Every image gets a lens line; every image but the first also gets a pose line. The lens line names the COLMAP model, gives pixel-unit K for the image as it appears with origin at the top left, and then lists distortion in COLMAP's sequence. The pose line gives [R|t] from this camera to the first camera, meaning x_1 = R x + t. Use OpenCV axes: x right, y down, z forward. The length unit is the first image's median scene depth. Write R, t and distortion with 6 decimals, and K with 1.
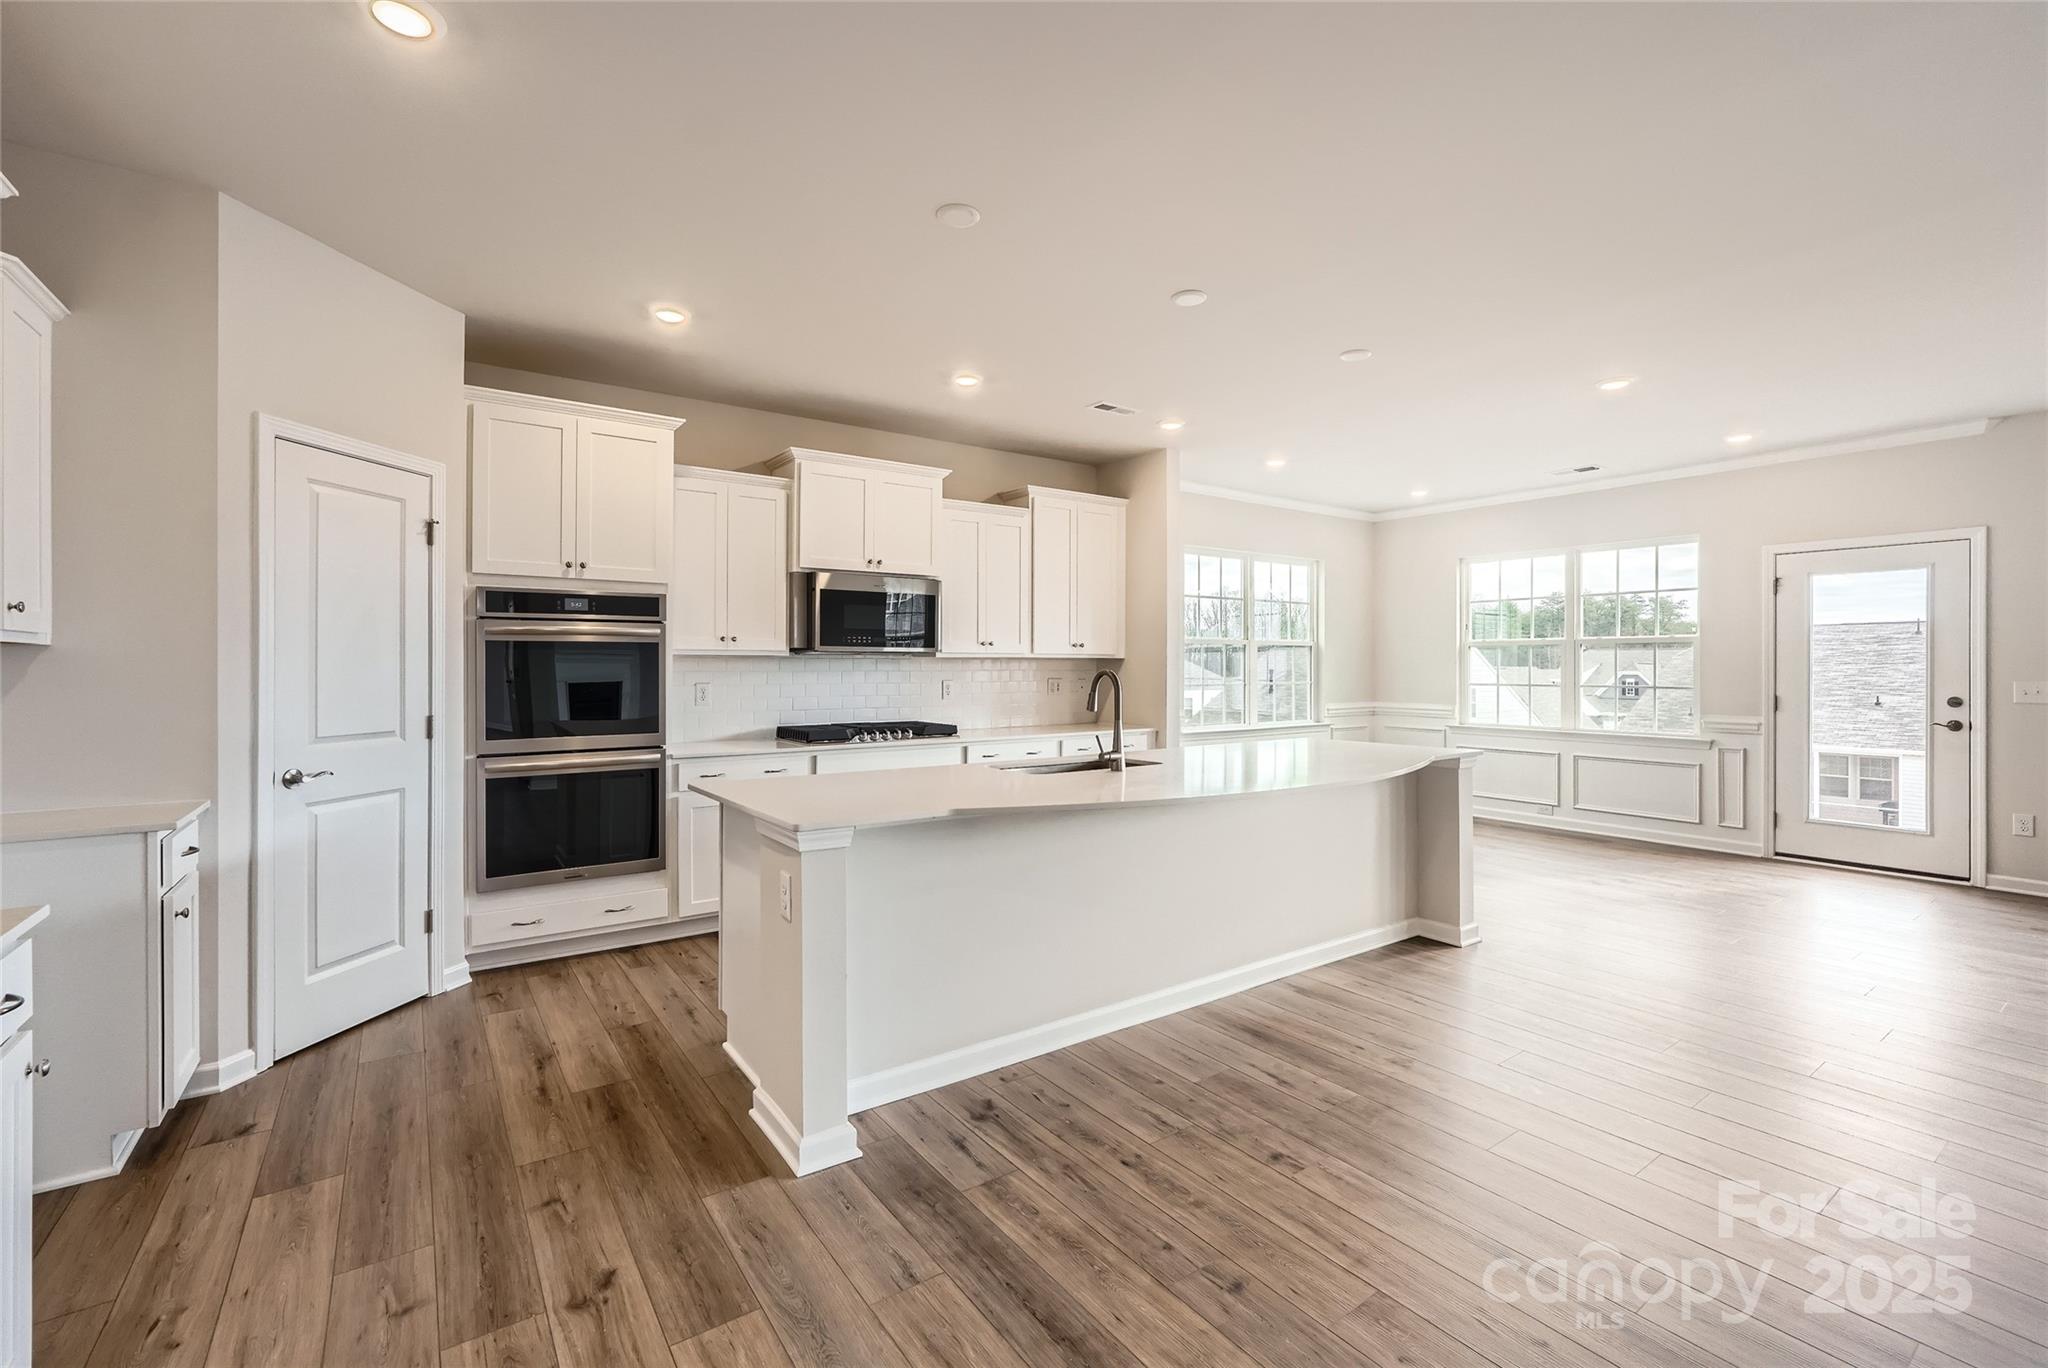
lens RADIAL K [[881.3, 0, 1020.8], [0, 881.3, 675.4], [0, 0, 1]] dist [-0.005251, -0.000336]
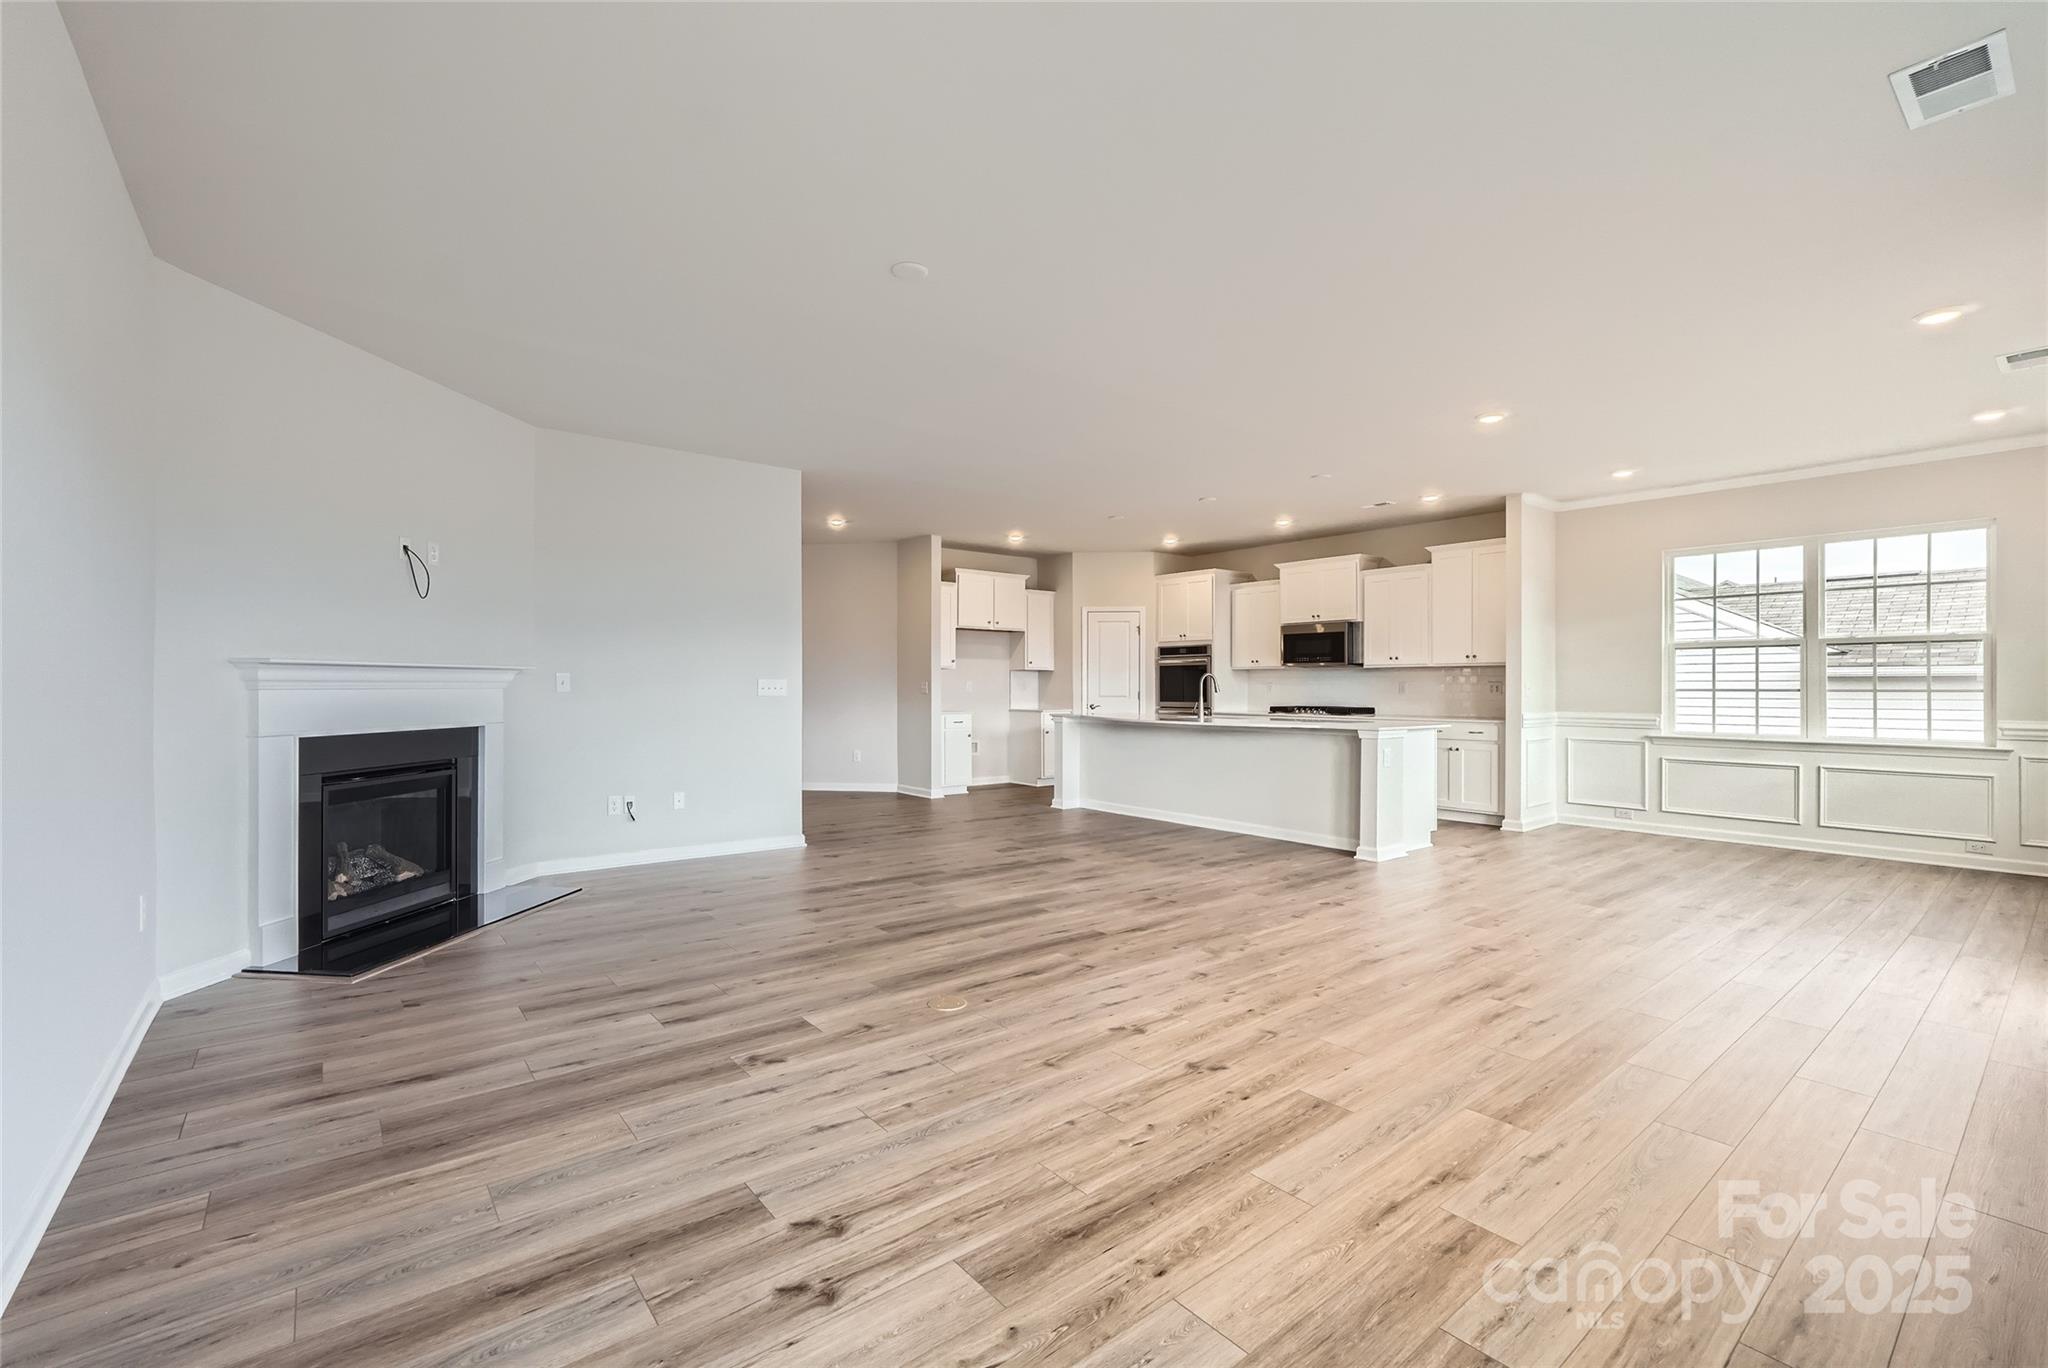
lens RADIAL K [[881.3, 0, 1027.2], [0, 881.3, 690.6], [0, 0, 1]] dist [-0.005251, -0.000336]
pose [[0.076040, 0.006834, -0.997081, 1.711969], [-0.010305, 0.999928, 0.006068, 0.021353], [0.997052, 0.009814, 0.076105, 0.282433]]
